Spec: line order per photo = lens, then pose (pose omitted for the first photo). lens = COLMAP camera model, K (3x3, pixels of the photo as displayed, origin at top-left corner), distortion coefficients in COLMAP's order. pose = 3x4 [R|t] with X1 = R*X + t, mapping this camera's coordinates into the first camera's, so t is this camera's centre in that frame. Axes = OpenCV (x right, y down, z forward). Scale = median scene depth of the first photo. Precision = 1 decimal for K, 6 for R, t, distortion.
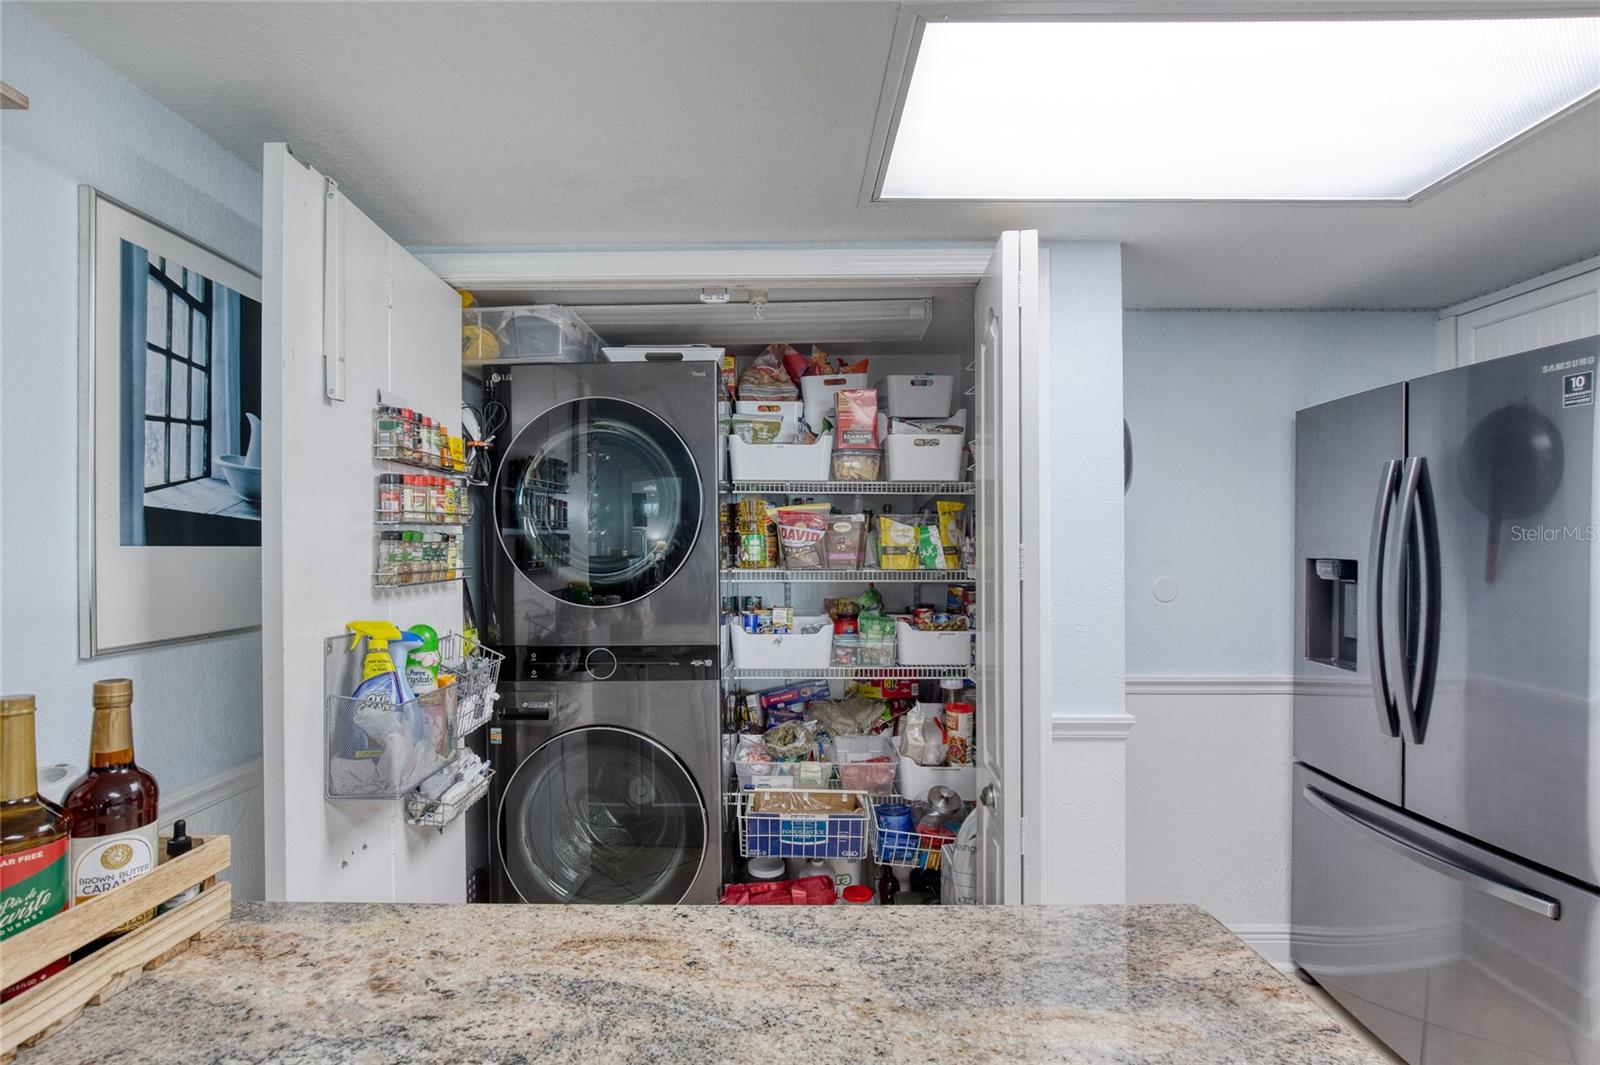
lens RADIAL K [[752.2, 0, 768.6], [0, 752.2, 545.3], [0, 0, 1]] dist [-0.005893, 0.000004]
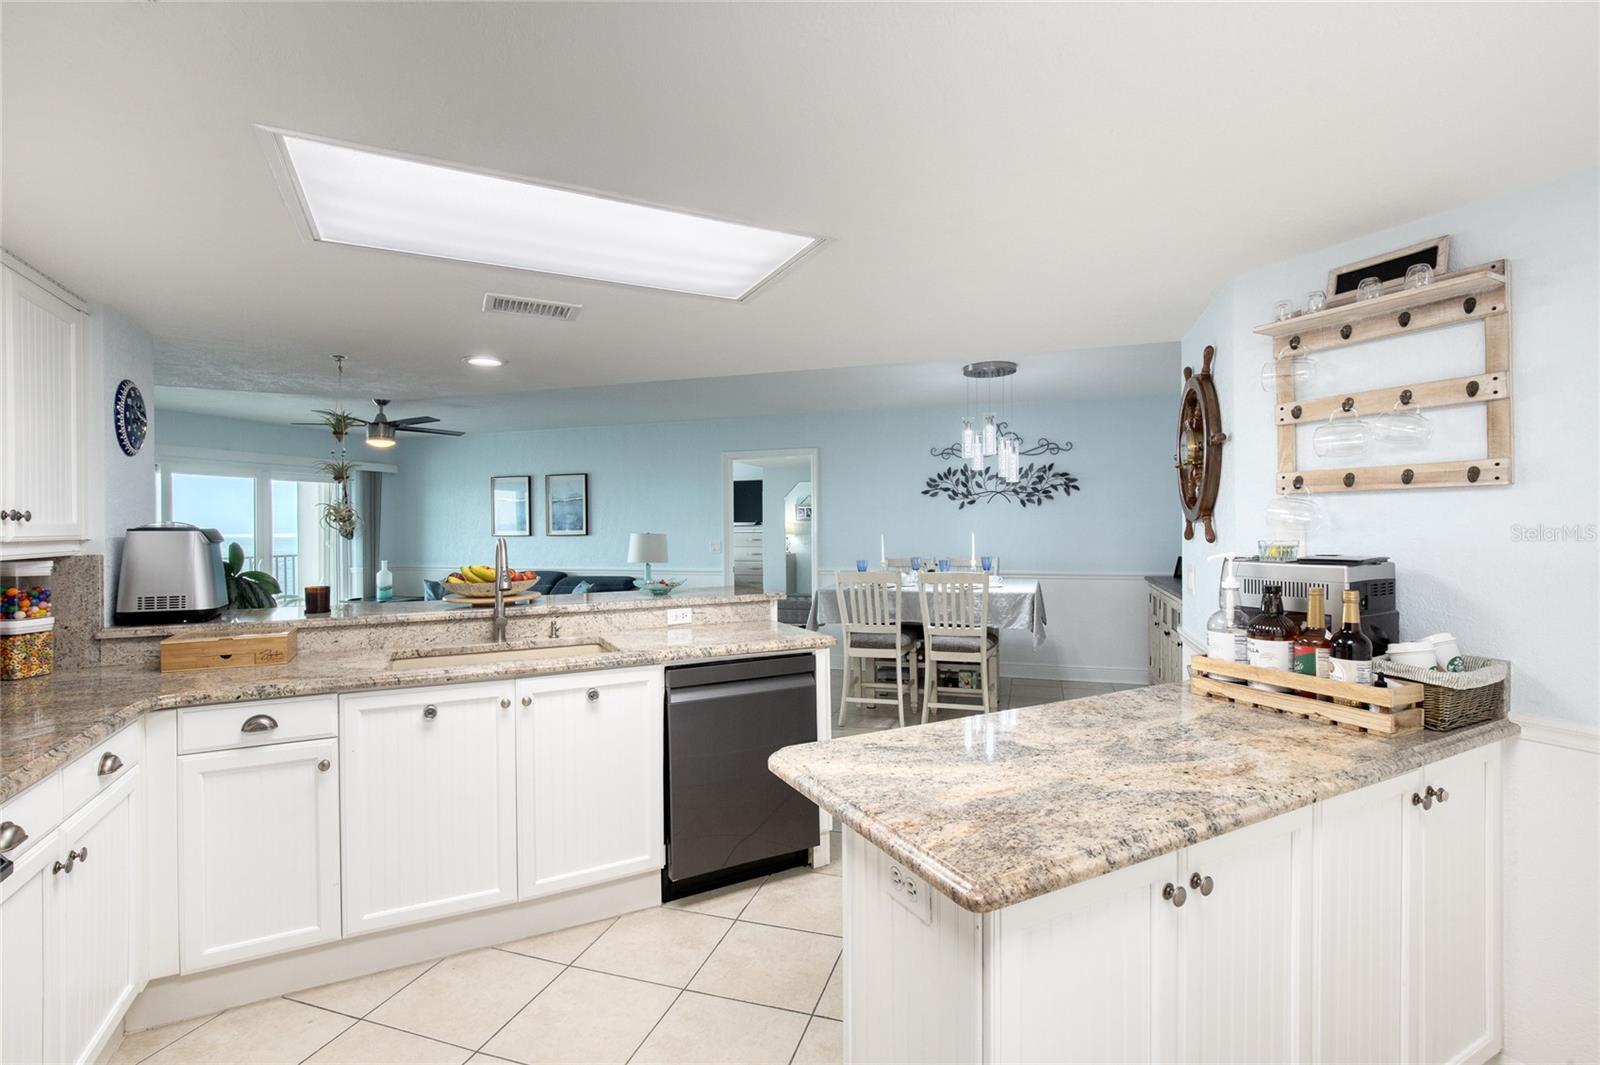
lens RADIAL K [[729.8, 0, 792.7], [0, 729.8, 531.4], [0, 0, 1]] dist [-0.006418, -0.000098]
pose [[-0.891489, 0.011765, -0.452890, 0.602832], [0.011784, 0.999927, 0.002779, -0.004792], [0.452890, -0.002859, -0.891562, 0.863959]]
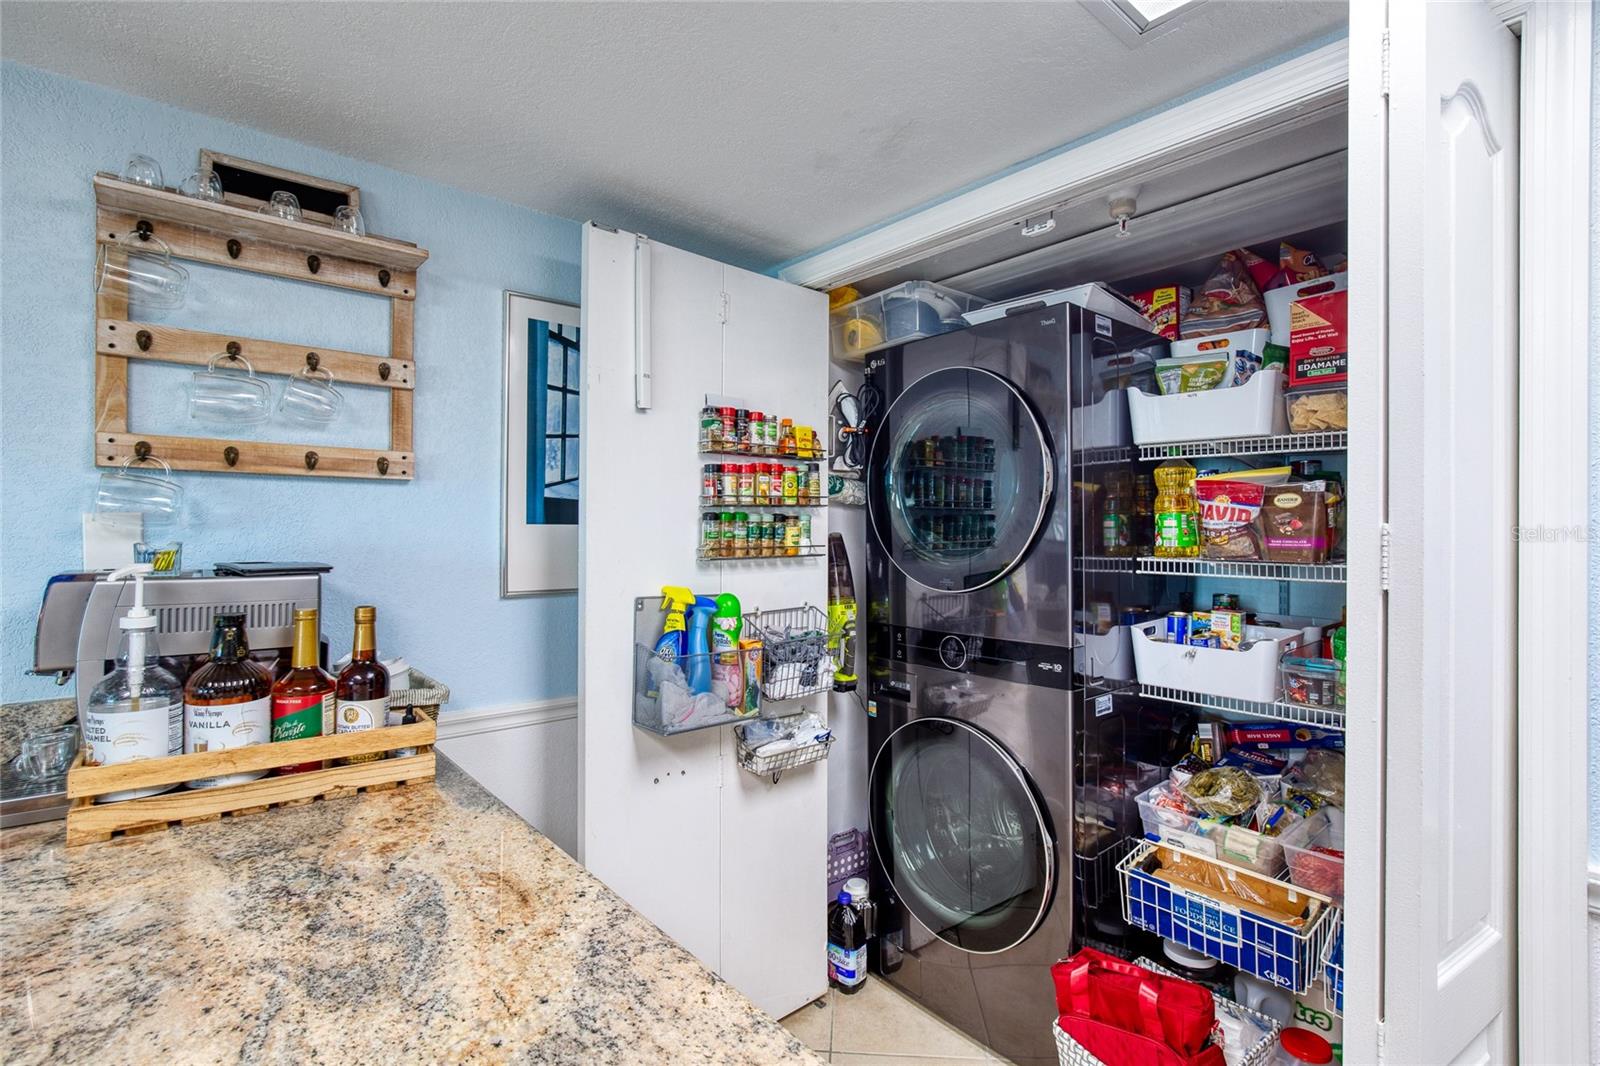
lens RADIAL K [[750.2, 0, 801.4], [0, 750.2, 528.2], [0, 0, 1]] dist [-0.014883, 0.000337]
pose [[0.657748, 0.004723, -0.753223, 0.384253], [-0.004869, 0.999986, 0.002019, 0.002090], [0.753222, 0.002339, 0.657762, 0.266056]]
